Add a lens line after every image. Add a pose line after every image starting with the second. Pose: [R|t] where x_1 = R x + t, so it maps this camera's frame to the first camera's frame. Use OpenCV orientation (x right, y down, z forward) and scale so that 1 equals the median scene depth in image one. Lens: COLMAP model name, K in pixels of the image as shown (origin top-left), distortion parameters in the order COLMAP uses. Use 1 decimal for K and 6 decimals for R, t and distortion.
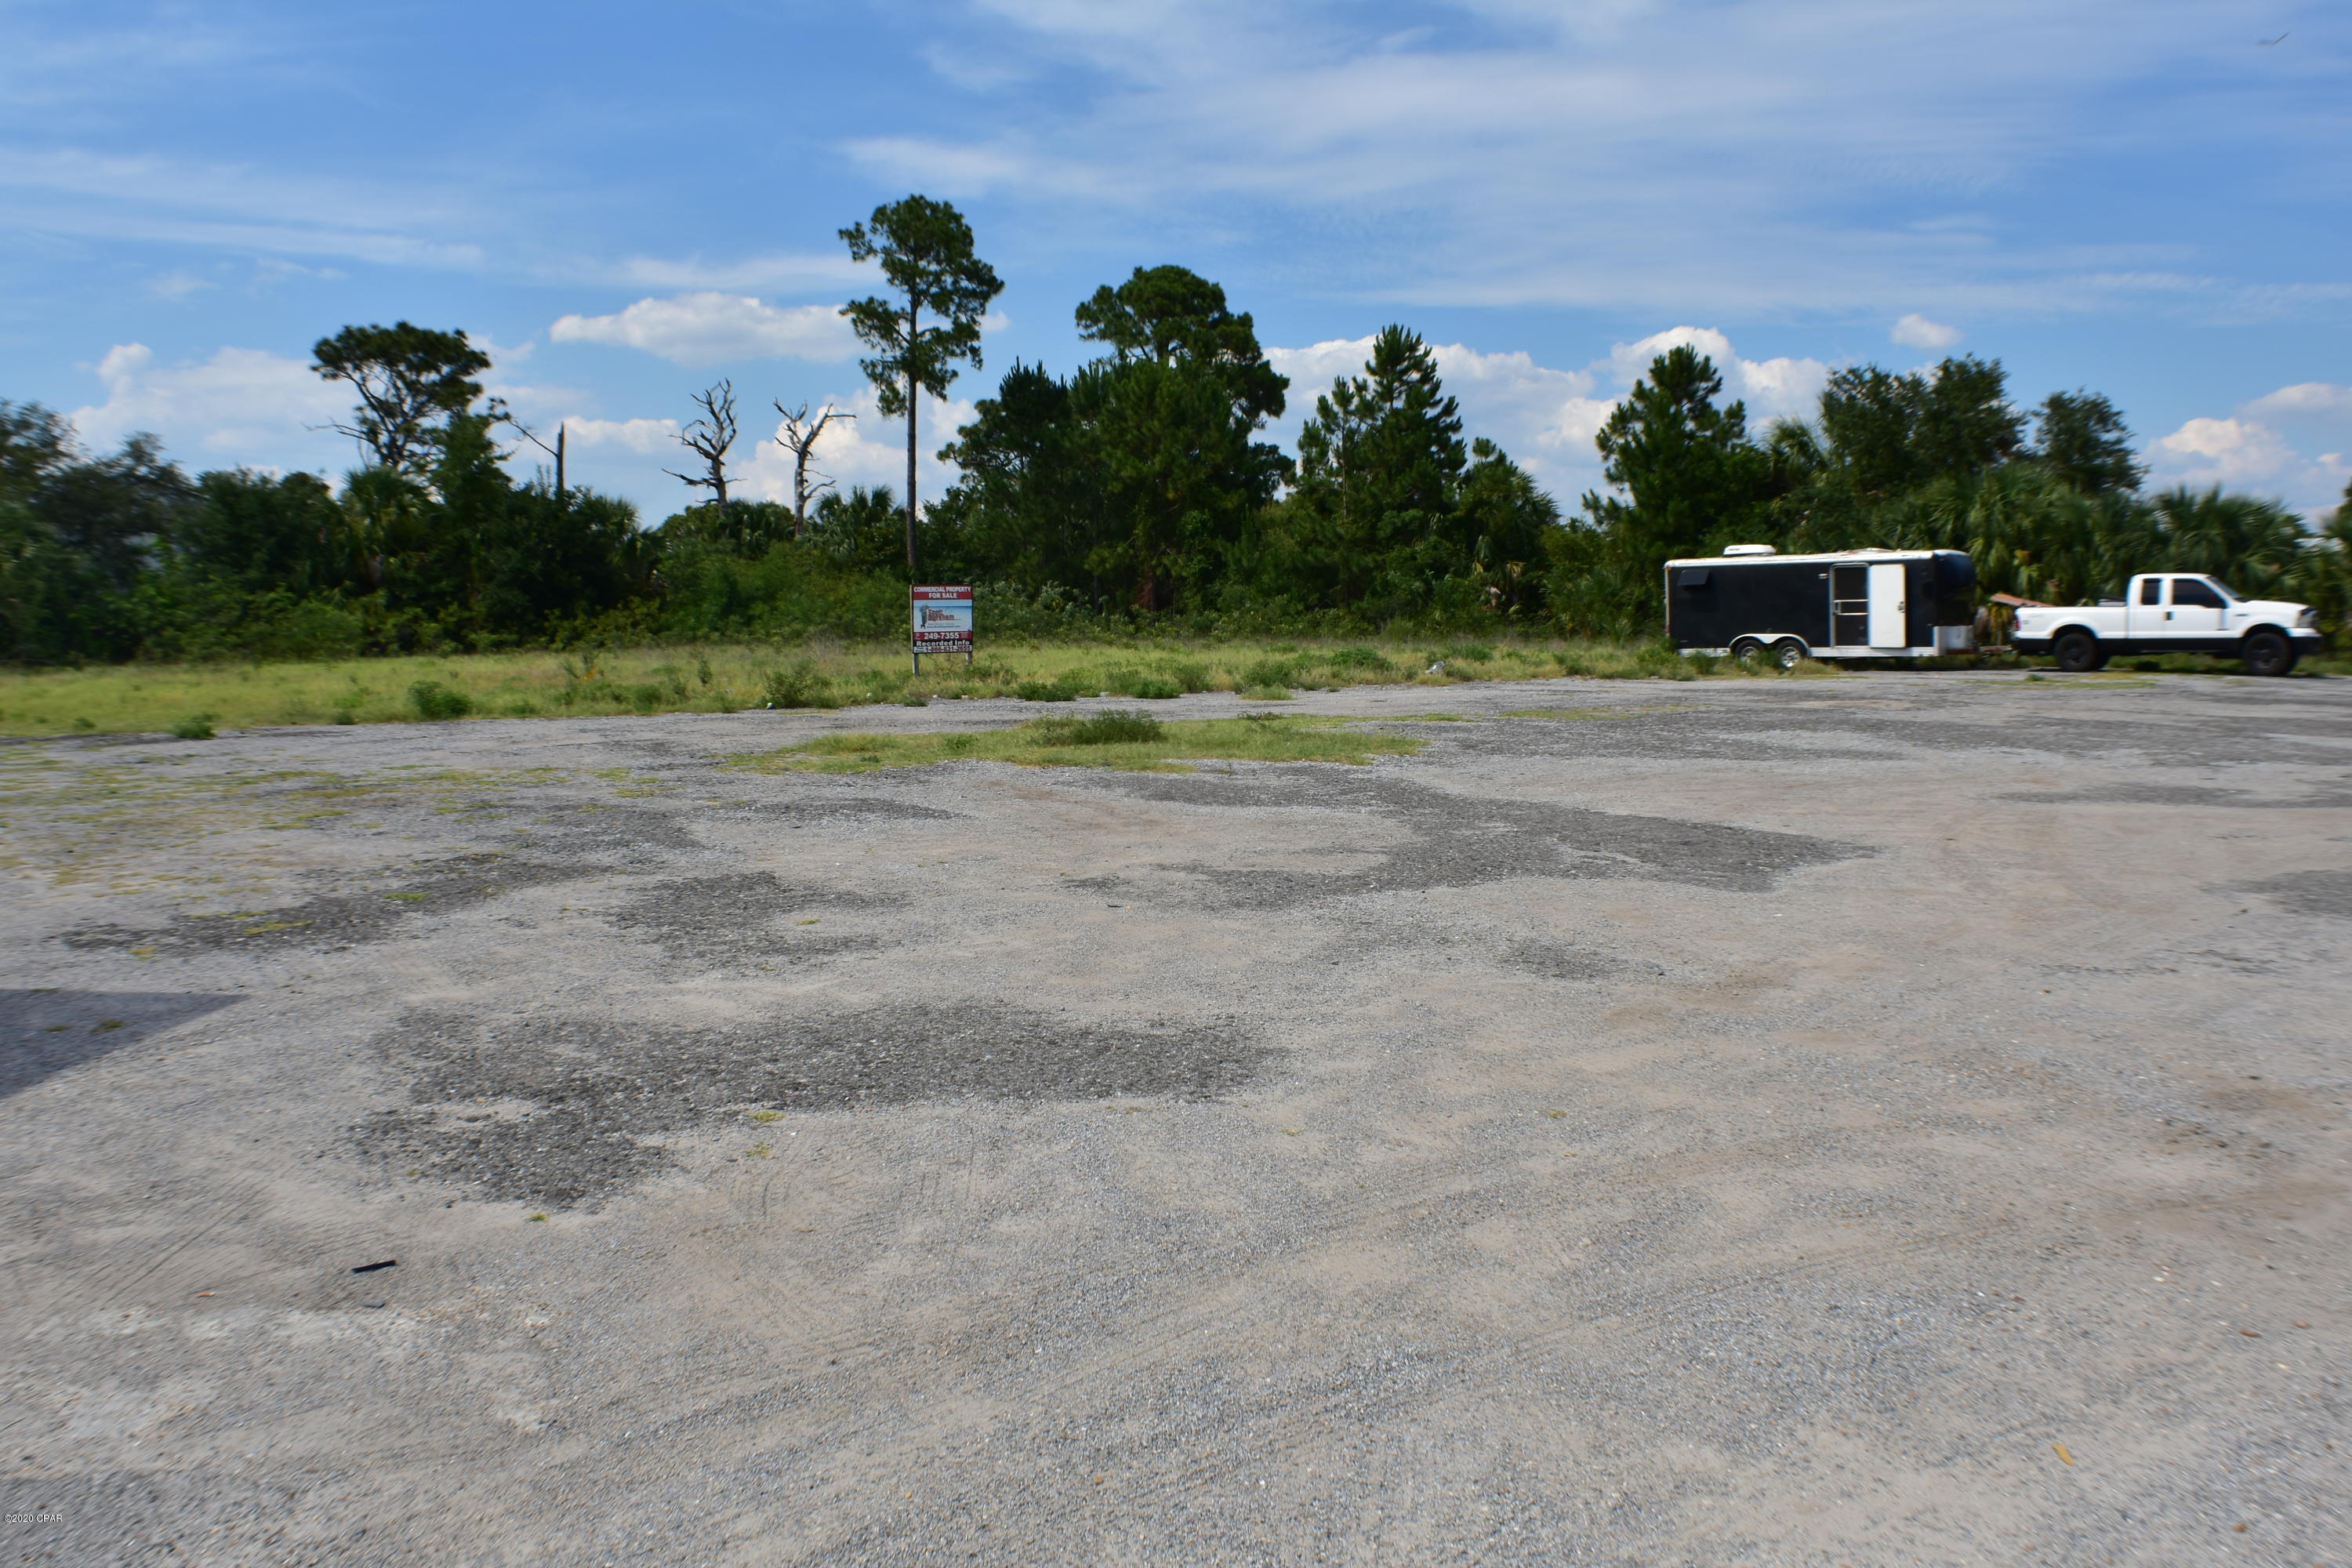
lens RADIAL K [[1933.4, 0, 1170.6], [0, 1933.4, 831.6], [0, 0, 1]] dist [-0.172259, 0.017686]
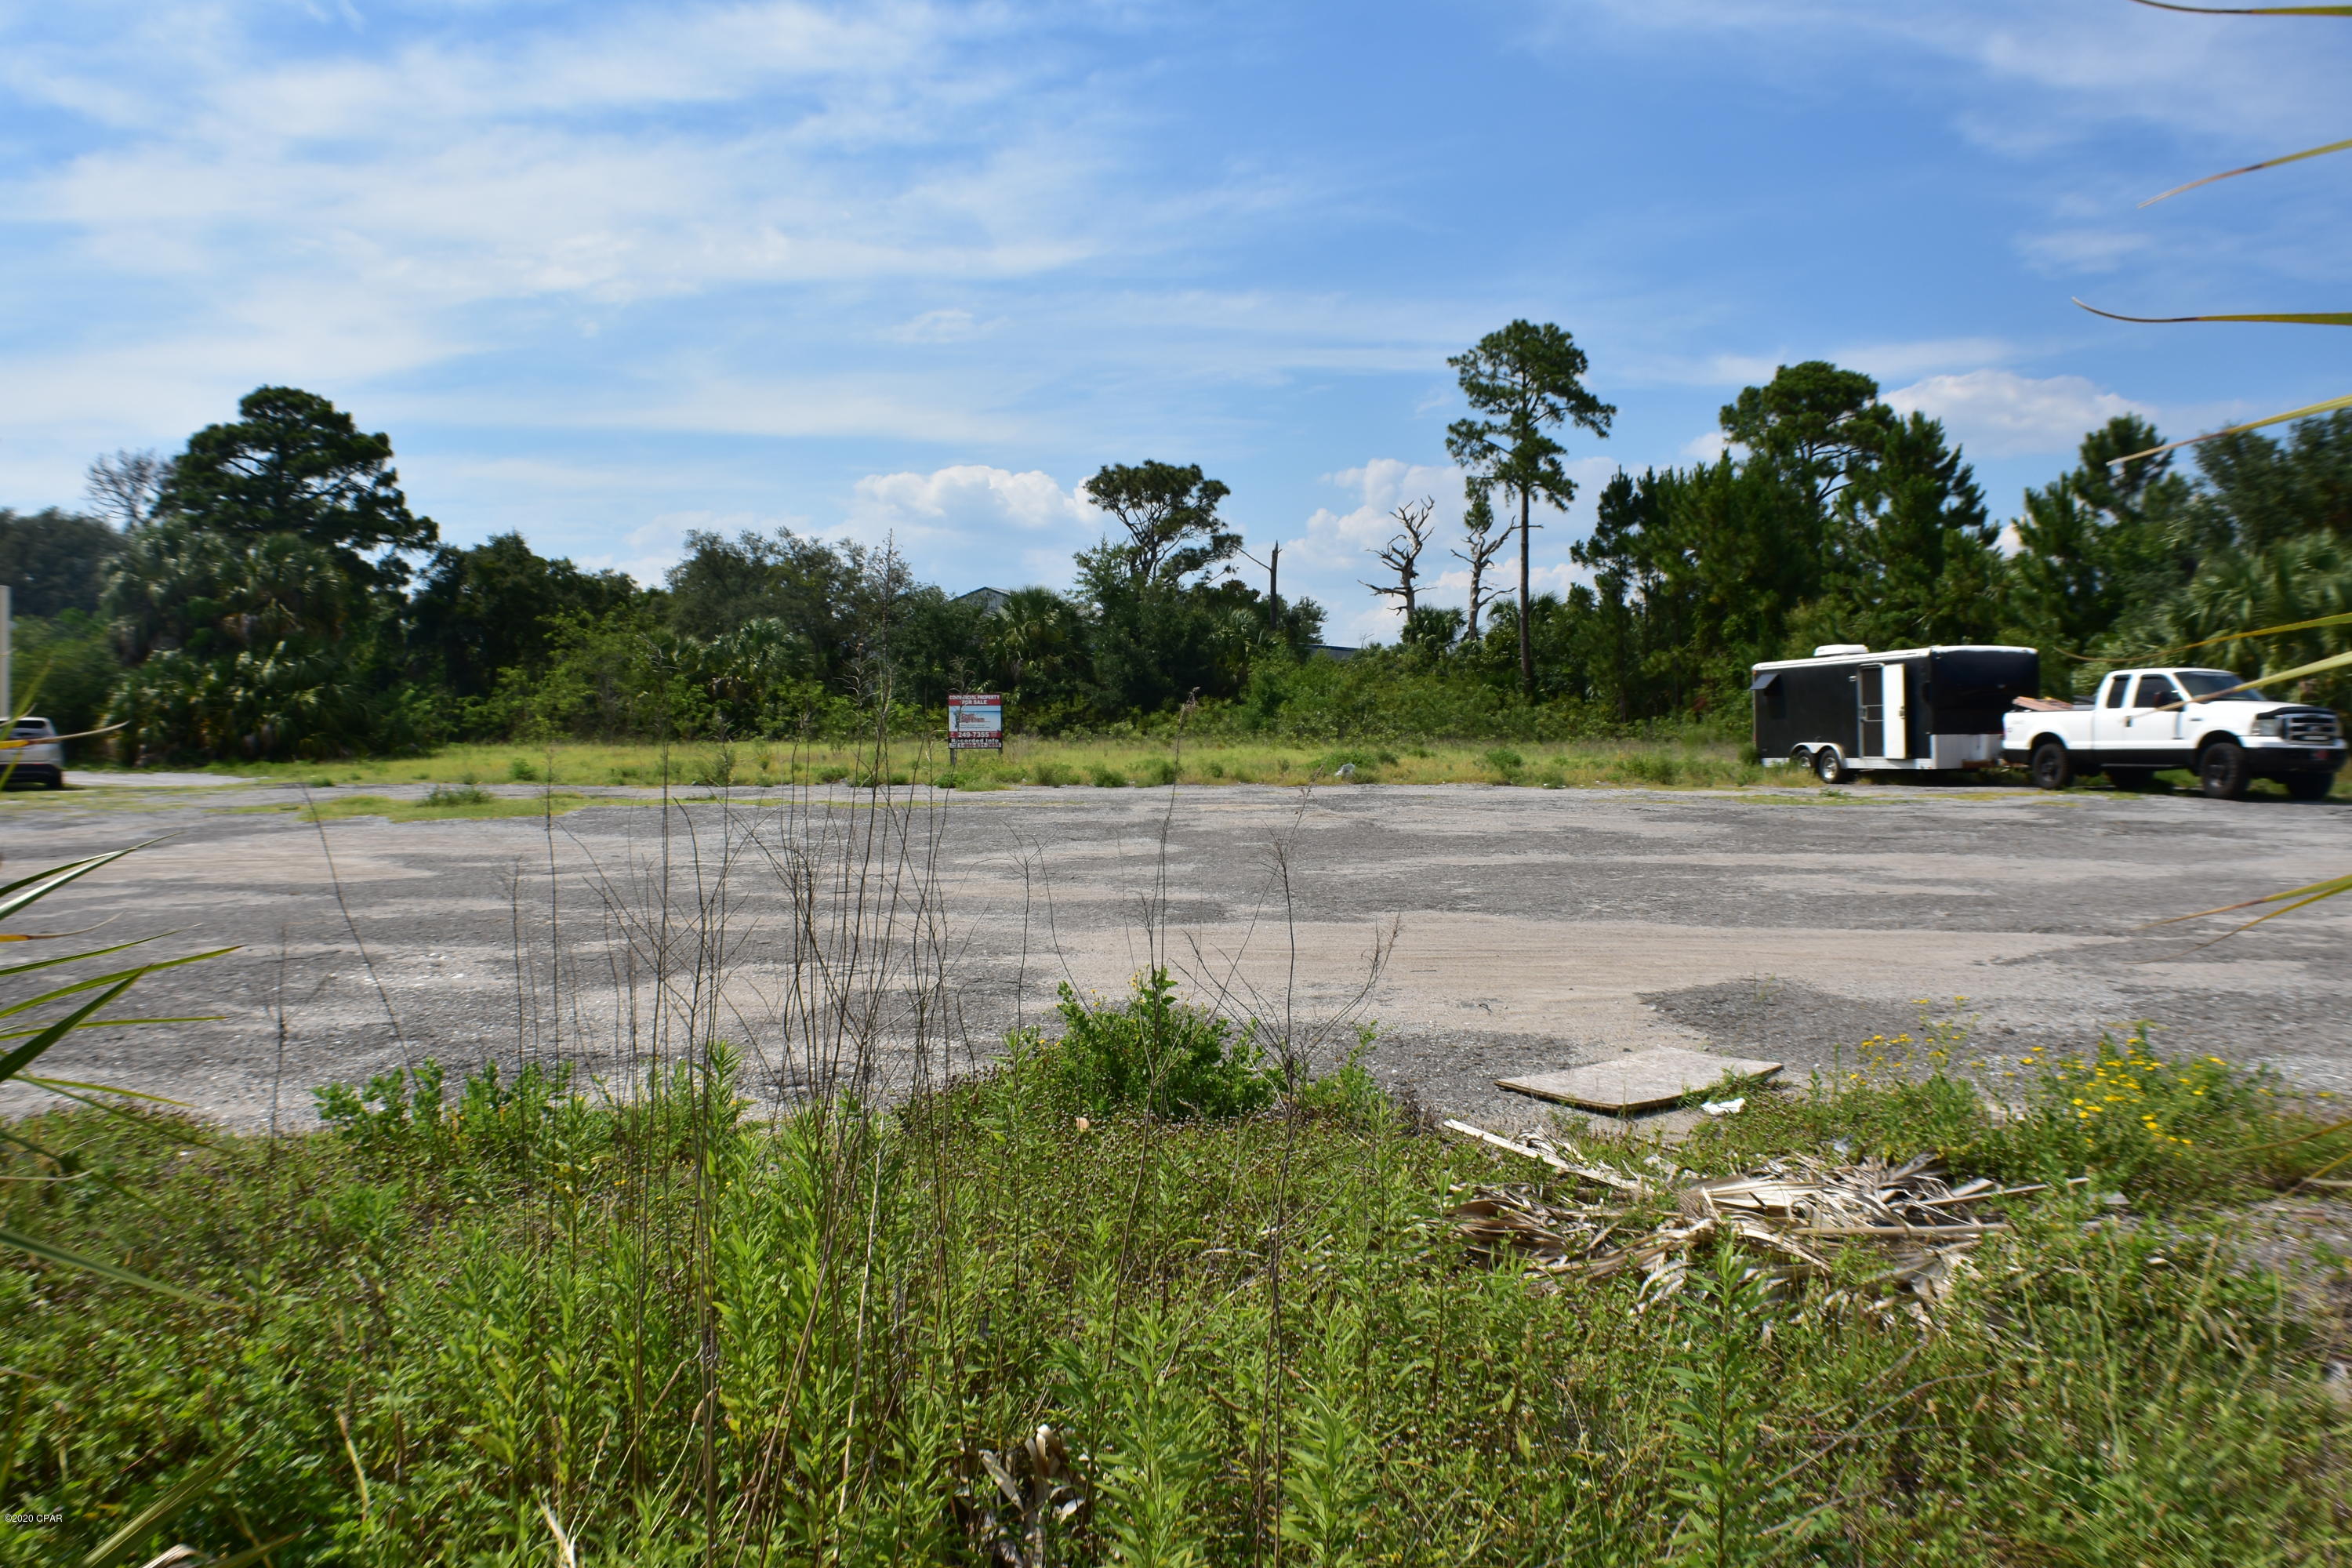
lens RADIAL K [[1933.4, 0, 1170.6], [0, 1933.4, 831.6], [0, 0, 1]] dist [-0.172259, 0.017686]
pose [[0.773571, 0.044468, -0.632147, 0.633756], [-0.074586, 0.996990, -0.021140, -0.018936], [0.629305, 0.063503, 0.774560, 0.102994]]
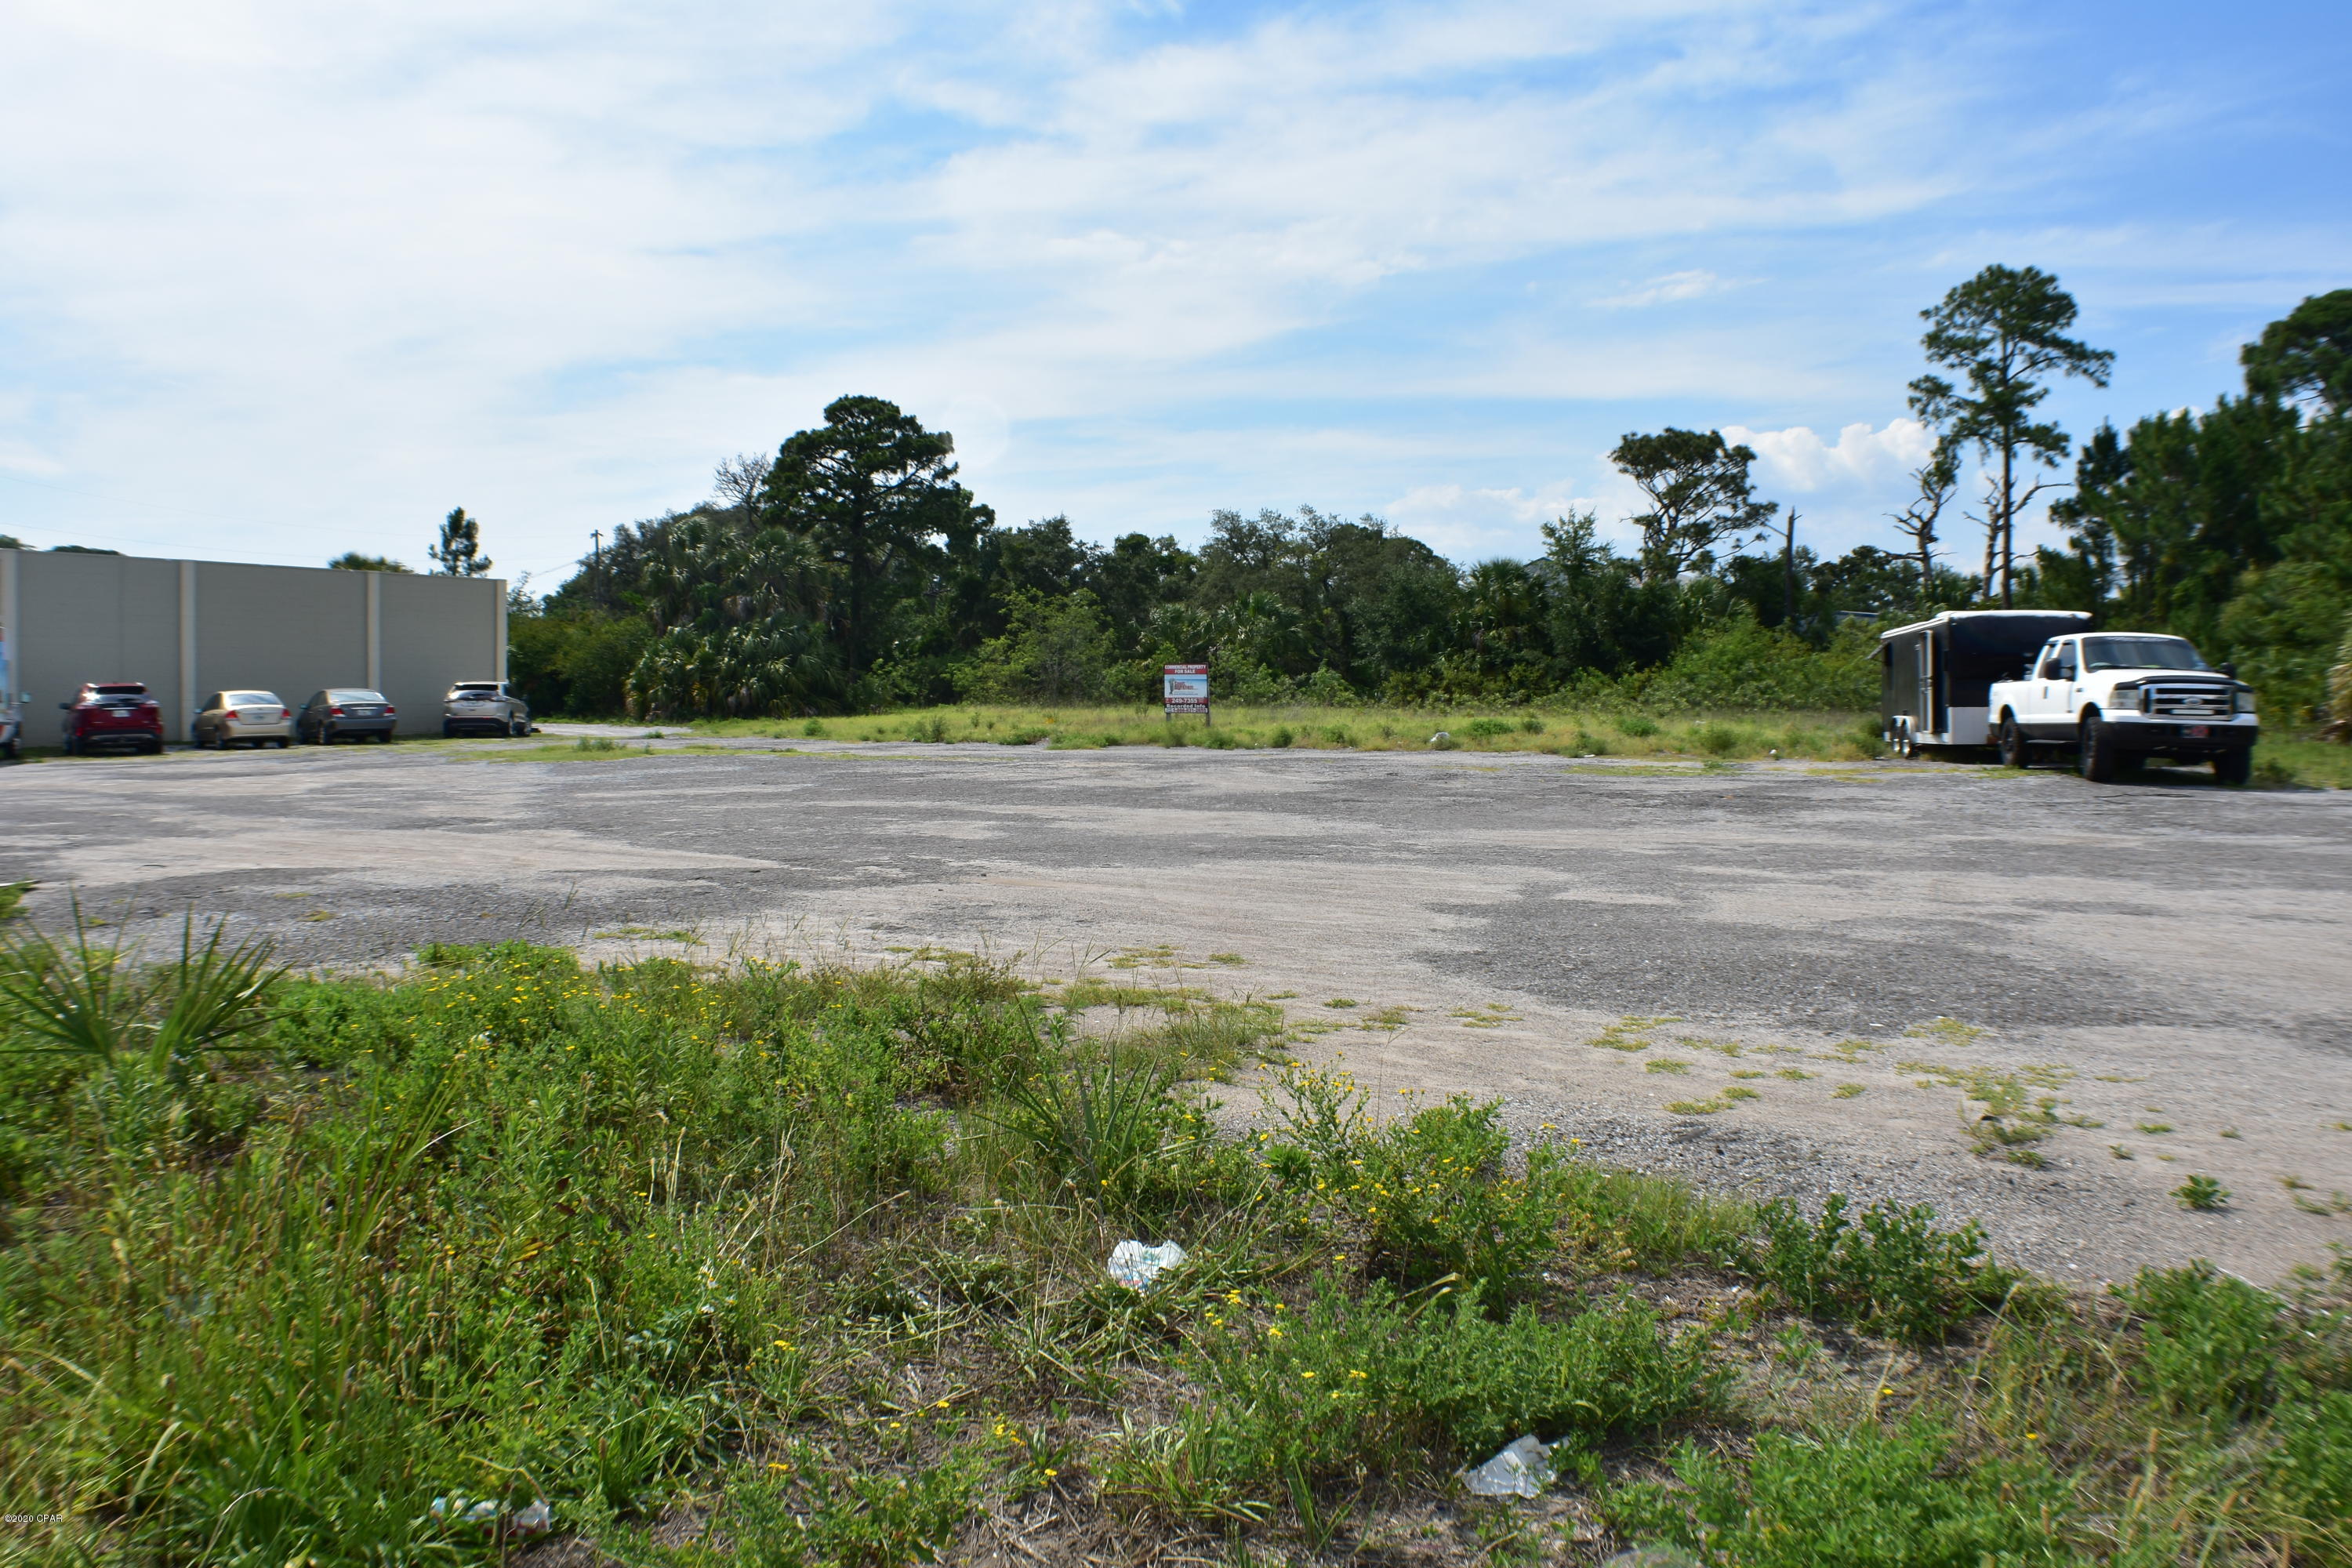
lens RADIAL K [[1993.4, 0, 1173.9], [0, 1993.4, 849.0], [0, 0, 1]] dist [-0.199015, 0.109500]
pose [[0.408628, 0.083626, -0.908862, 0.982092], [-0.103888, 0.993583, 0.044713, -0.049036], [0.906769, 0.076148, 0.414694, 0.339296]]
